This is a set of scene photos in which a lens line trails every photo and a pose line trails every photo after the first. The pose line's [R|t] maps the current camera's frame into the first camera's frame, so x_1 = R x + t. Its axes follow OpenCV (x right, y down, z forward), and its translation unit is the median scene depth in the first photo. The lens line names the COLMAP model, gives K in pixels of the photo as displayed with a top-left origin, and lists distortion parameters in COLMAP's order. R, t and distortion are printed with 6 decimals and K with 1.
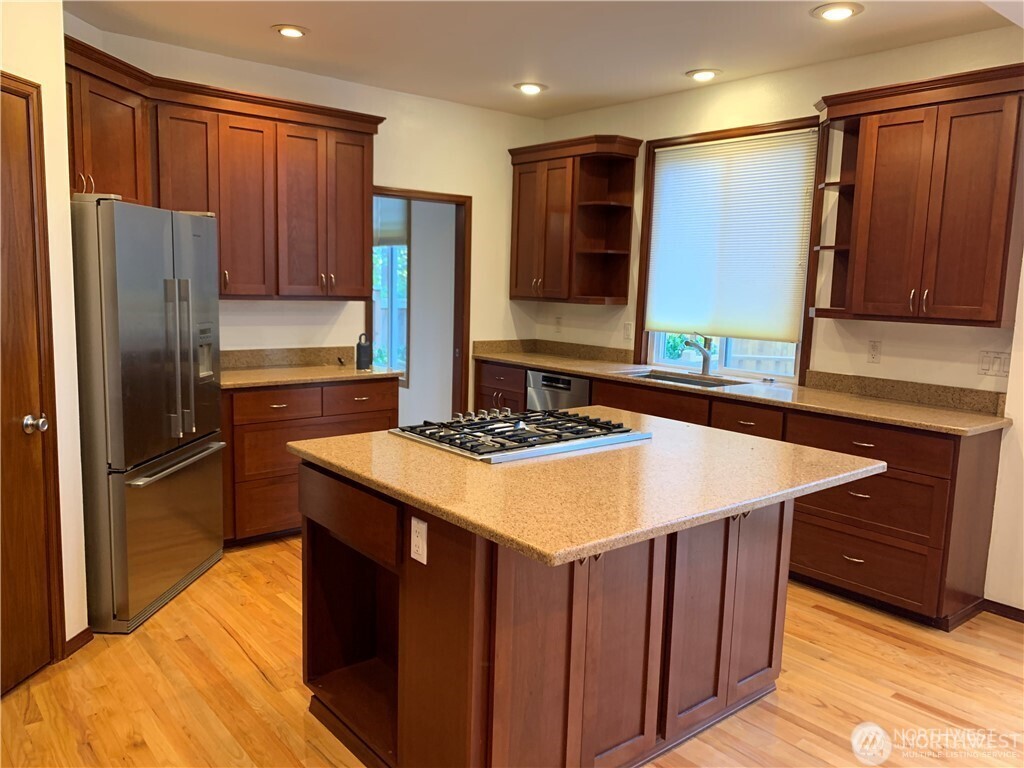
lens RADIAL K [[781.4, 0, 512.0], [0, 781.4, 384.0], [0, 0, 1]] dist [0.059751, -0.095438]
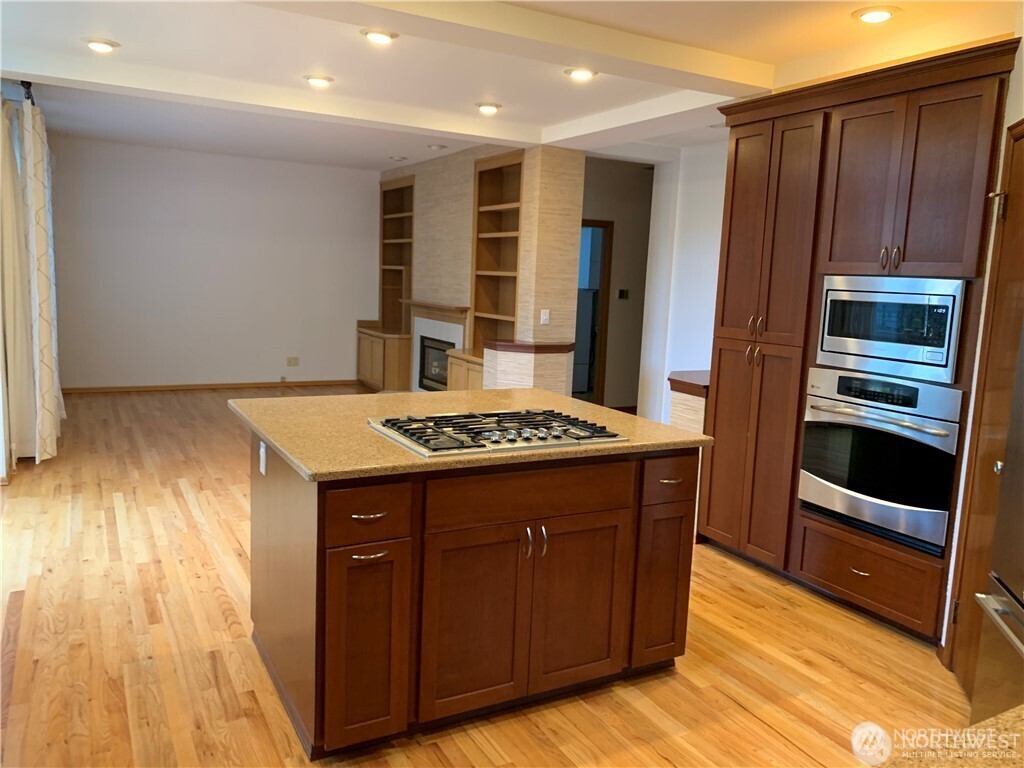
lens RADIAL K [[790.8, 0, 532.5], [0, 790.8, 382.1], [0, 0, 1]] dist [0.057191, -0.095222]
pose [[-0.983456, -0.092061, 0.156011, -0.120840], [-0.048014, 0.962904, 0.265539, -0.168956], [-0.174670, 0.253655, -0.951393, 1.214130]]
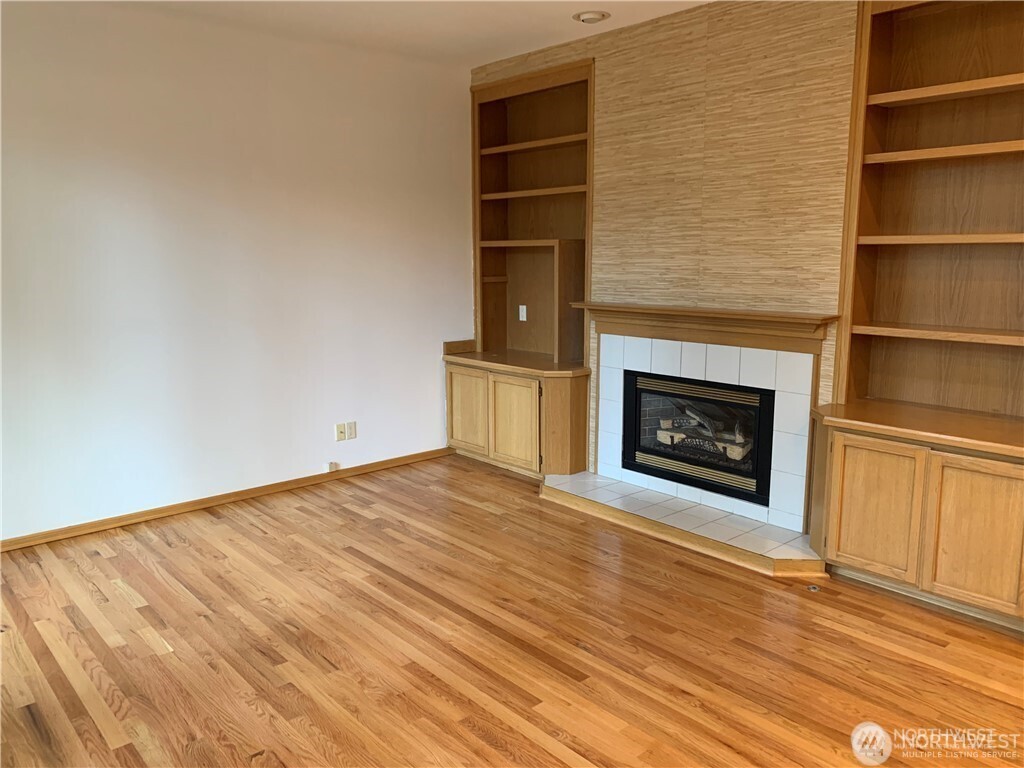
lens RADIAL K [[772.4, 0, 501.5], [0, 772.4, 378.1], [0, 0, 1]] dist [0.054613, -0.082235]
pose [[-0.999163, -0.020889, -0.035168, 0.665182], [-0.030153, 0.957102, 0.288179, -0.018964], [0.027640, 0.288998, -0.956931, 0.319703]]
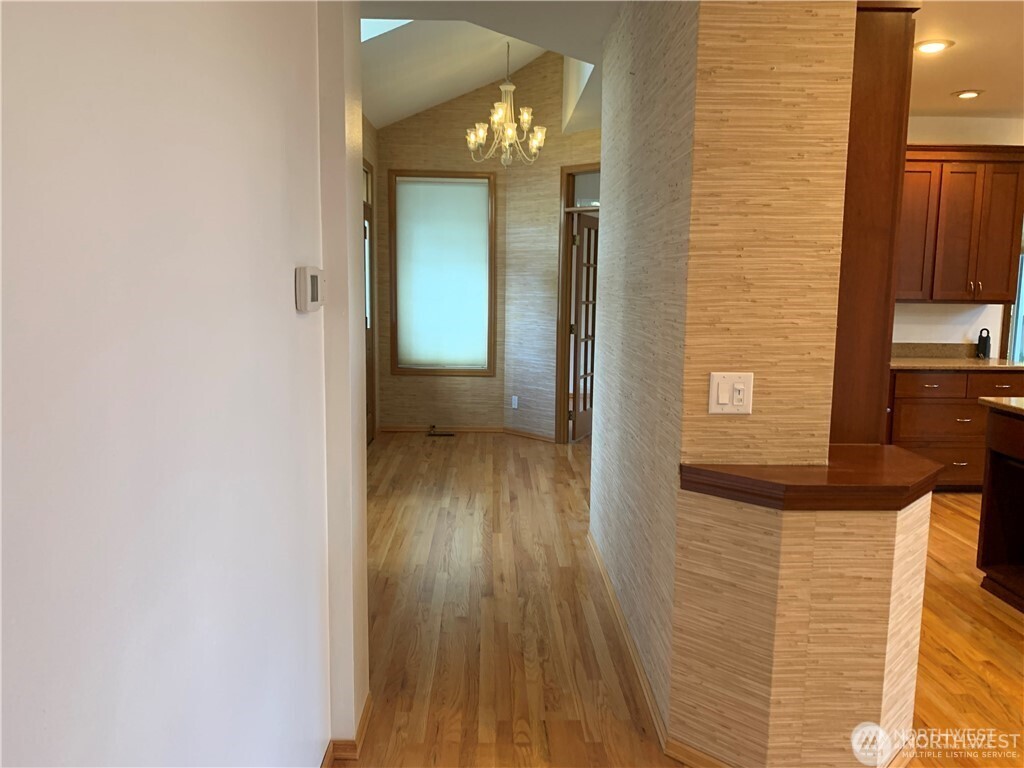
lens RADIAL K [[772.4, 0, 501.5], [0, 772.4, 378.1], [0, 0, 1]] dist [0.054613, -0.082235]
pose [[0.774091, 0.060303, -0.630196, -0.037338], [-0.072520, 0.997347, 0.006356, 0.053818], [0.628907, 0.040782, 0.776410, -0.391570]]
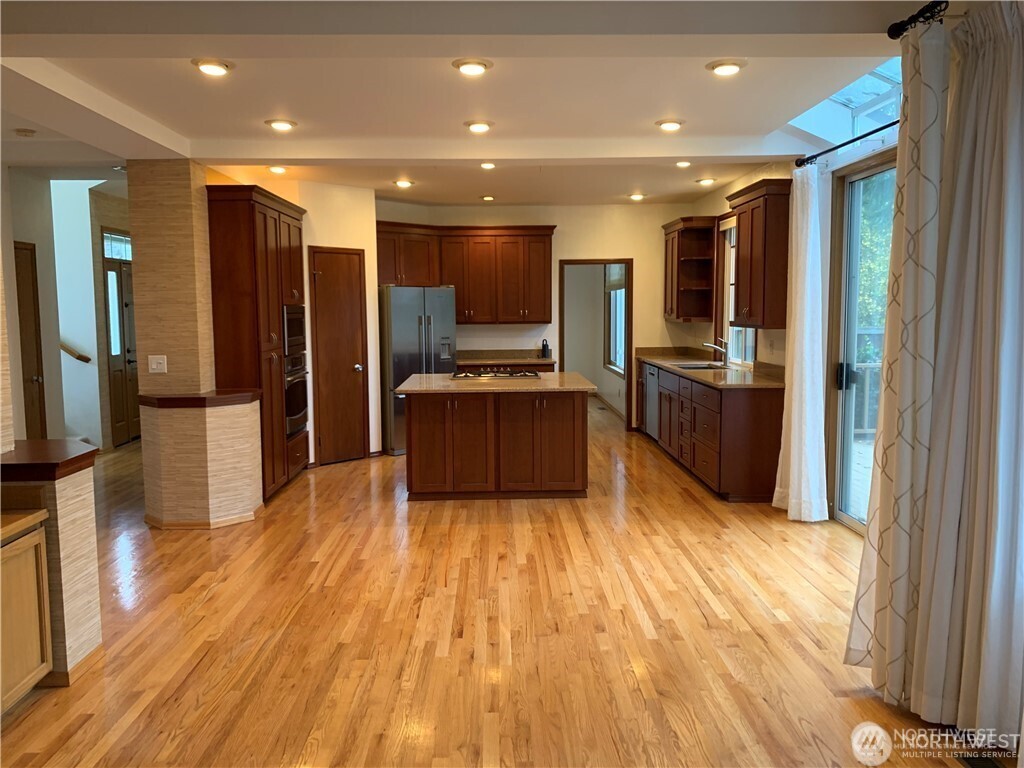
lens RADIAL K [[772.4, 0, 501.5], [0, 772.4, 378.1], [0, 0, 1]] dist [0.054613, -0.082235]
pose [[0.779426, 0.021258, -0.626134, 0.937760], [-0.049738, 0.998369, -0.028019, 0.084518], [0.624517, 0.052982, 0.779212, -0.515601]]
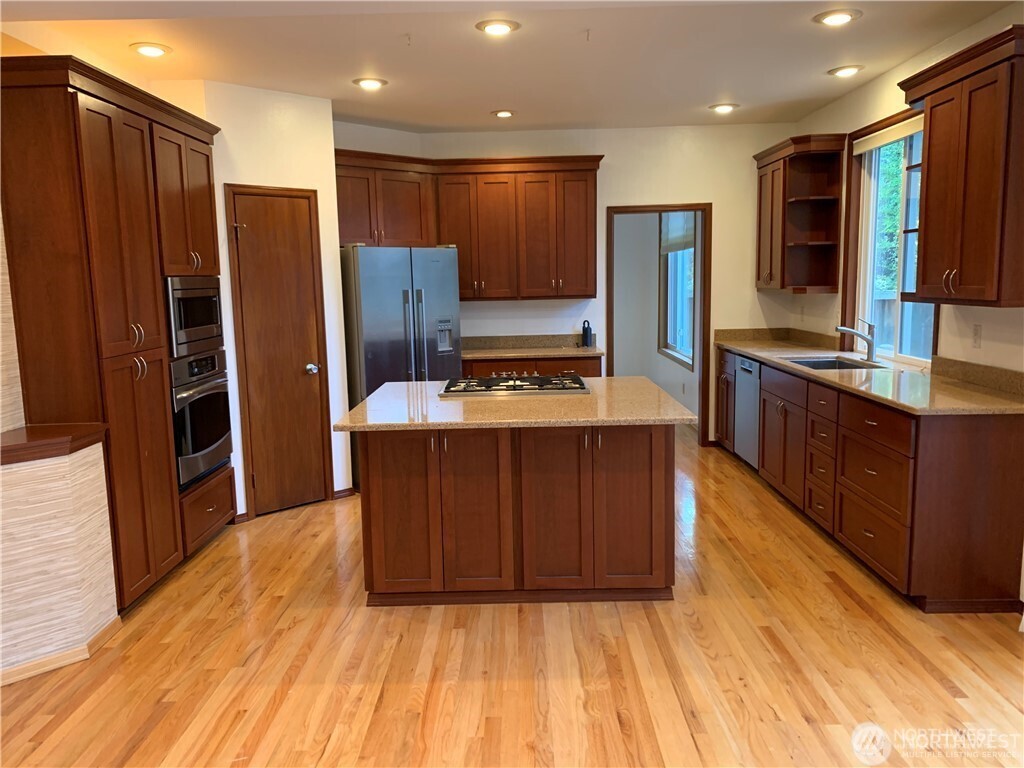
lens RADIAL K [[776.8, 0, 501.2], [0, 776.8, 386.5], [0, 0, 1]] dist [0.033525, -0.081463]
pose [[0.757103, 0.043369, -0.651854, 0.588856], [-0.039528, 0.999007, 0.020556, 0.021398], [0.652098, 0.010203, 0.758066, -0.077533]]
